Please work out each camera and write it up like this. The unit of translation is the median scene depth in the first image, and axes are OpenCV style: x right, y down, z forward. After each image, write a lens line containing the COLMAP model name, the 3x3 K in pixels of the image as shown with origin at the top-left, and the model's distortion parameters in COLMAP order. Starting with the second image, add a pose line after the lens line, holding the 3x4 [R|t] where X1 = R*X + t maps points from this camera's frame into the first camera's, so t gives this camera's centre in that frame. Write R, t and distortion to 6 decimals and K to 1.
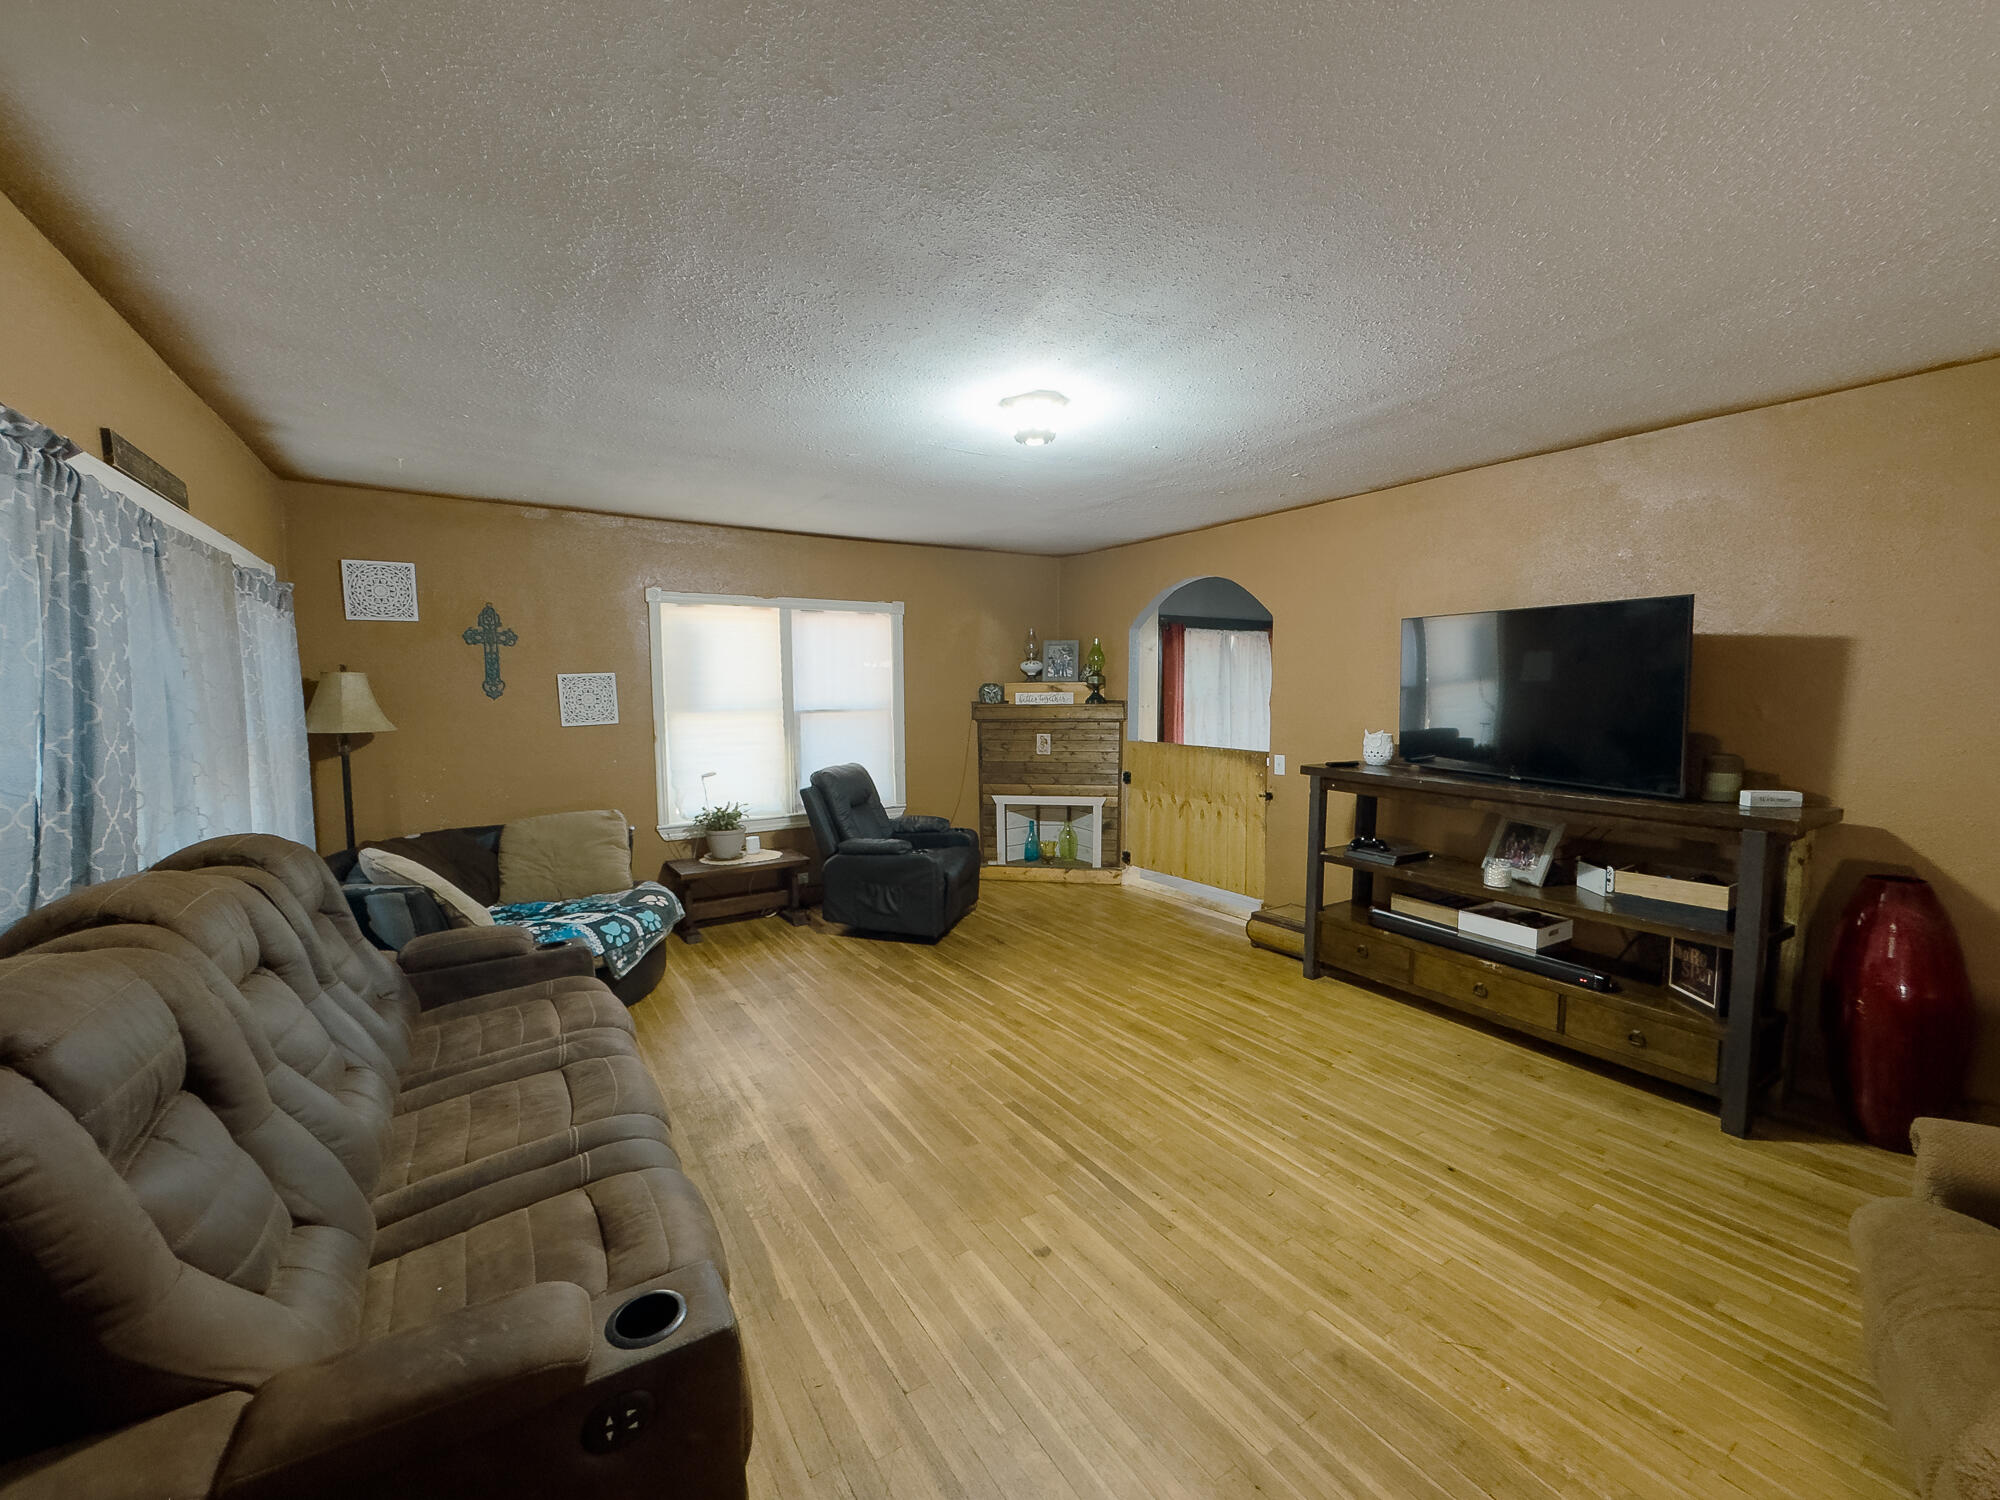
lens RADIAL K [[807.5, 0, 995.4], [0, 807.5, 744.0], [0, 0, 1]] dist [0.000338, 0.000020]
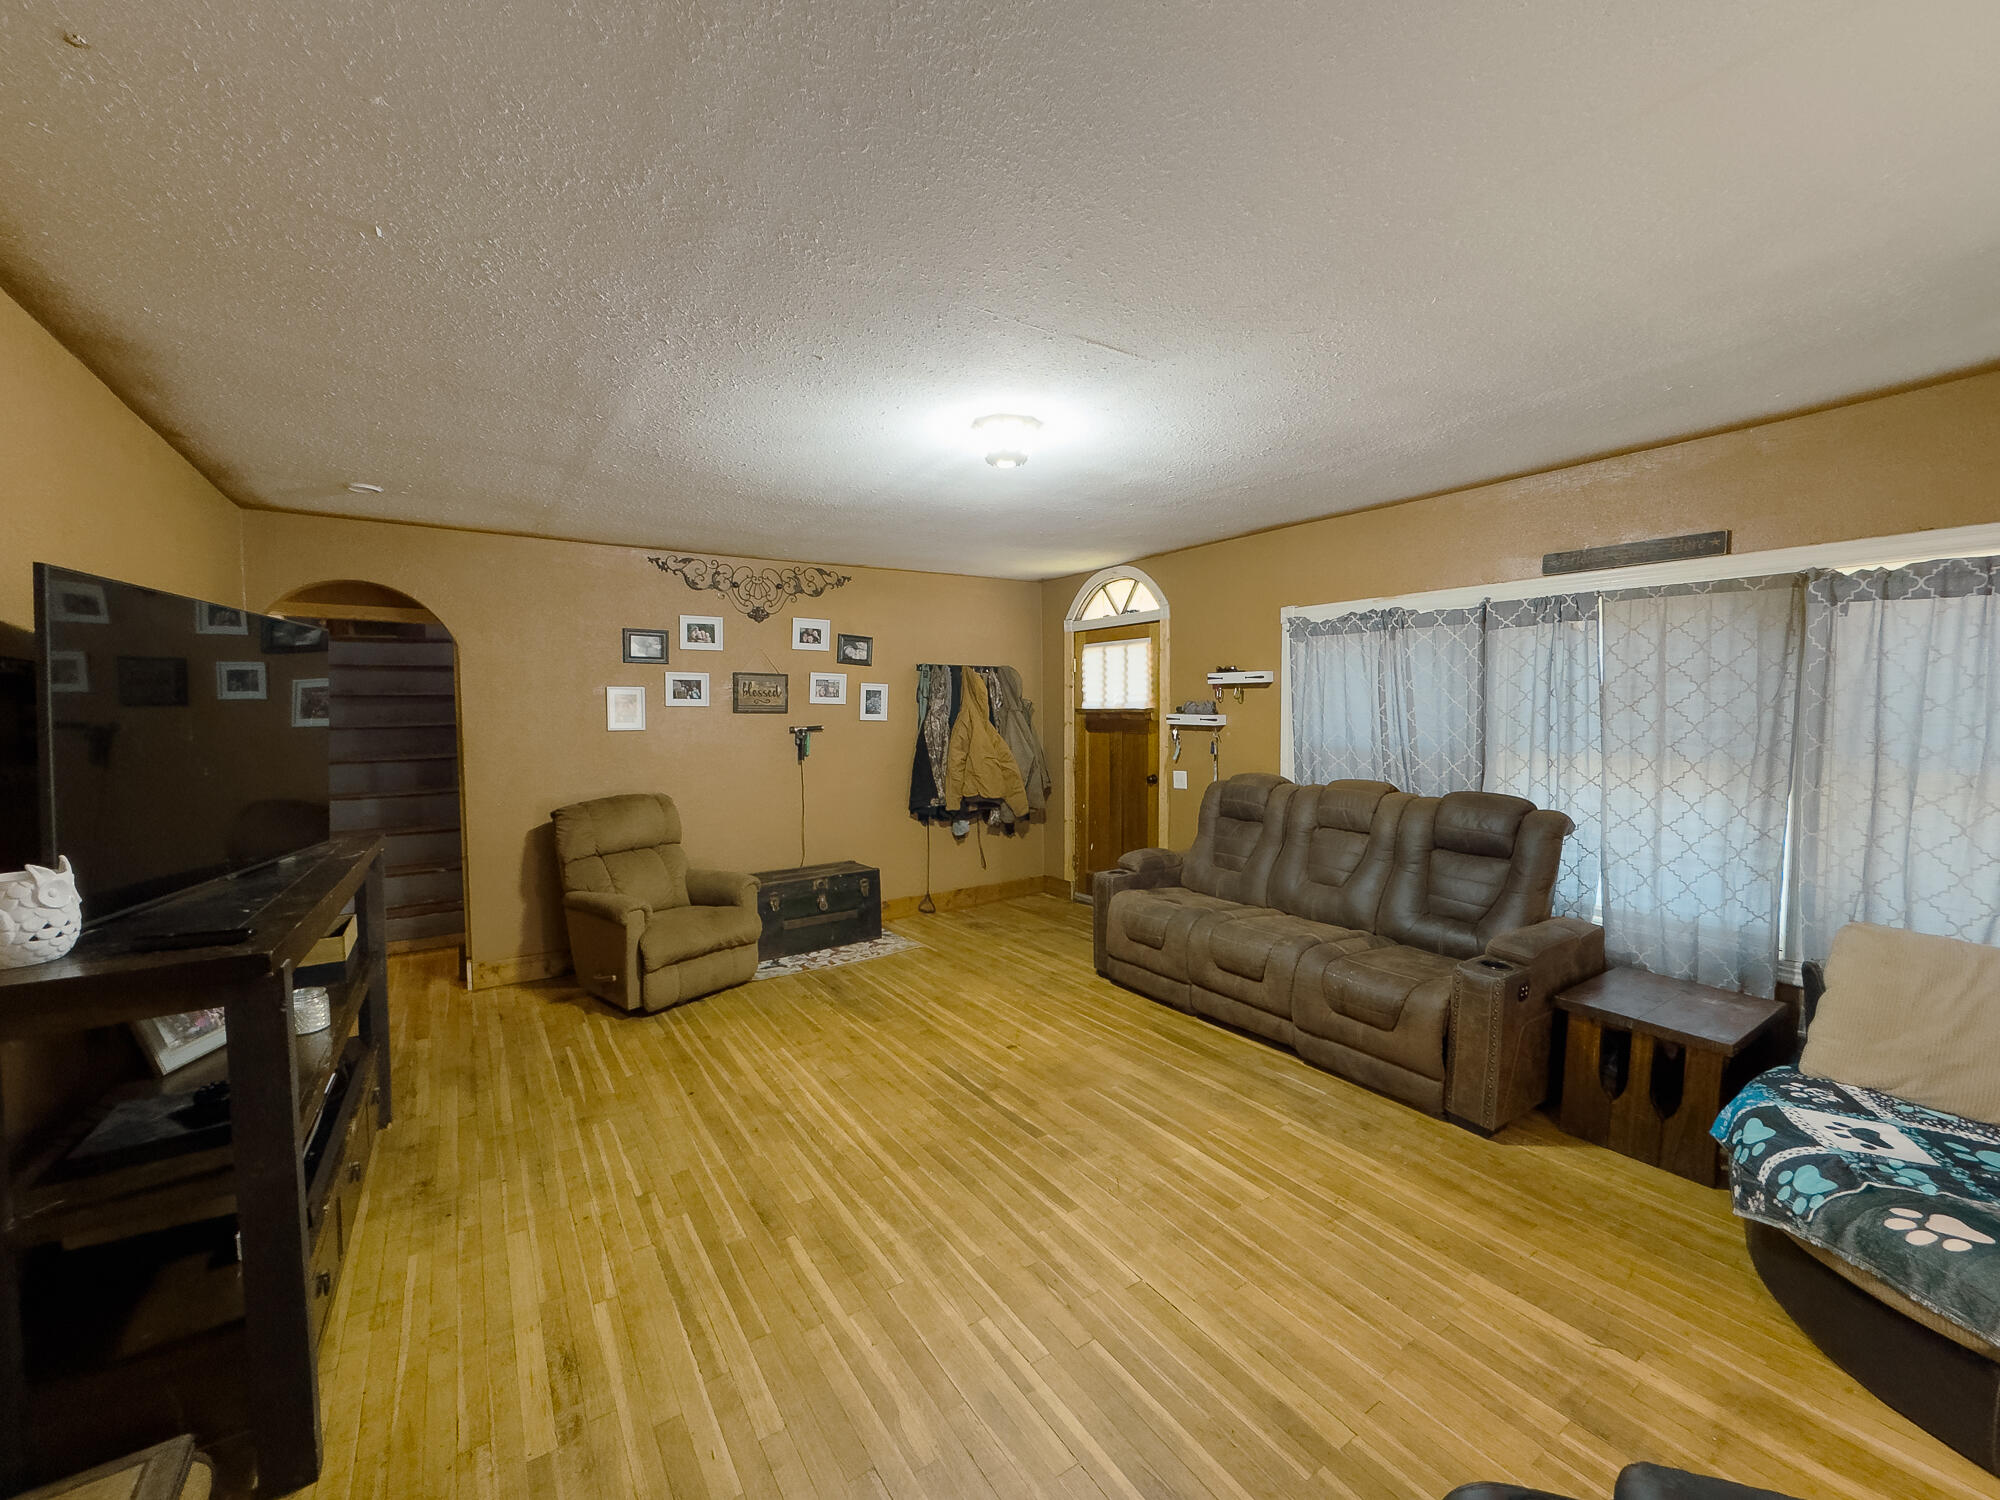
lens RADIAL K [[807.5, 0, 998.0], [0, 807.5, 745.8], [0, 0, 1]] dist [0.000338, 0.000020]
pose [[-0.999698, 0.017497, -0.017232, 0.074094], [0.015219, 0.992106, 0.124472, -0.143296], [0.019274, 0.124173, -0.992073, 1.831098]]
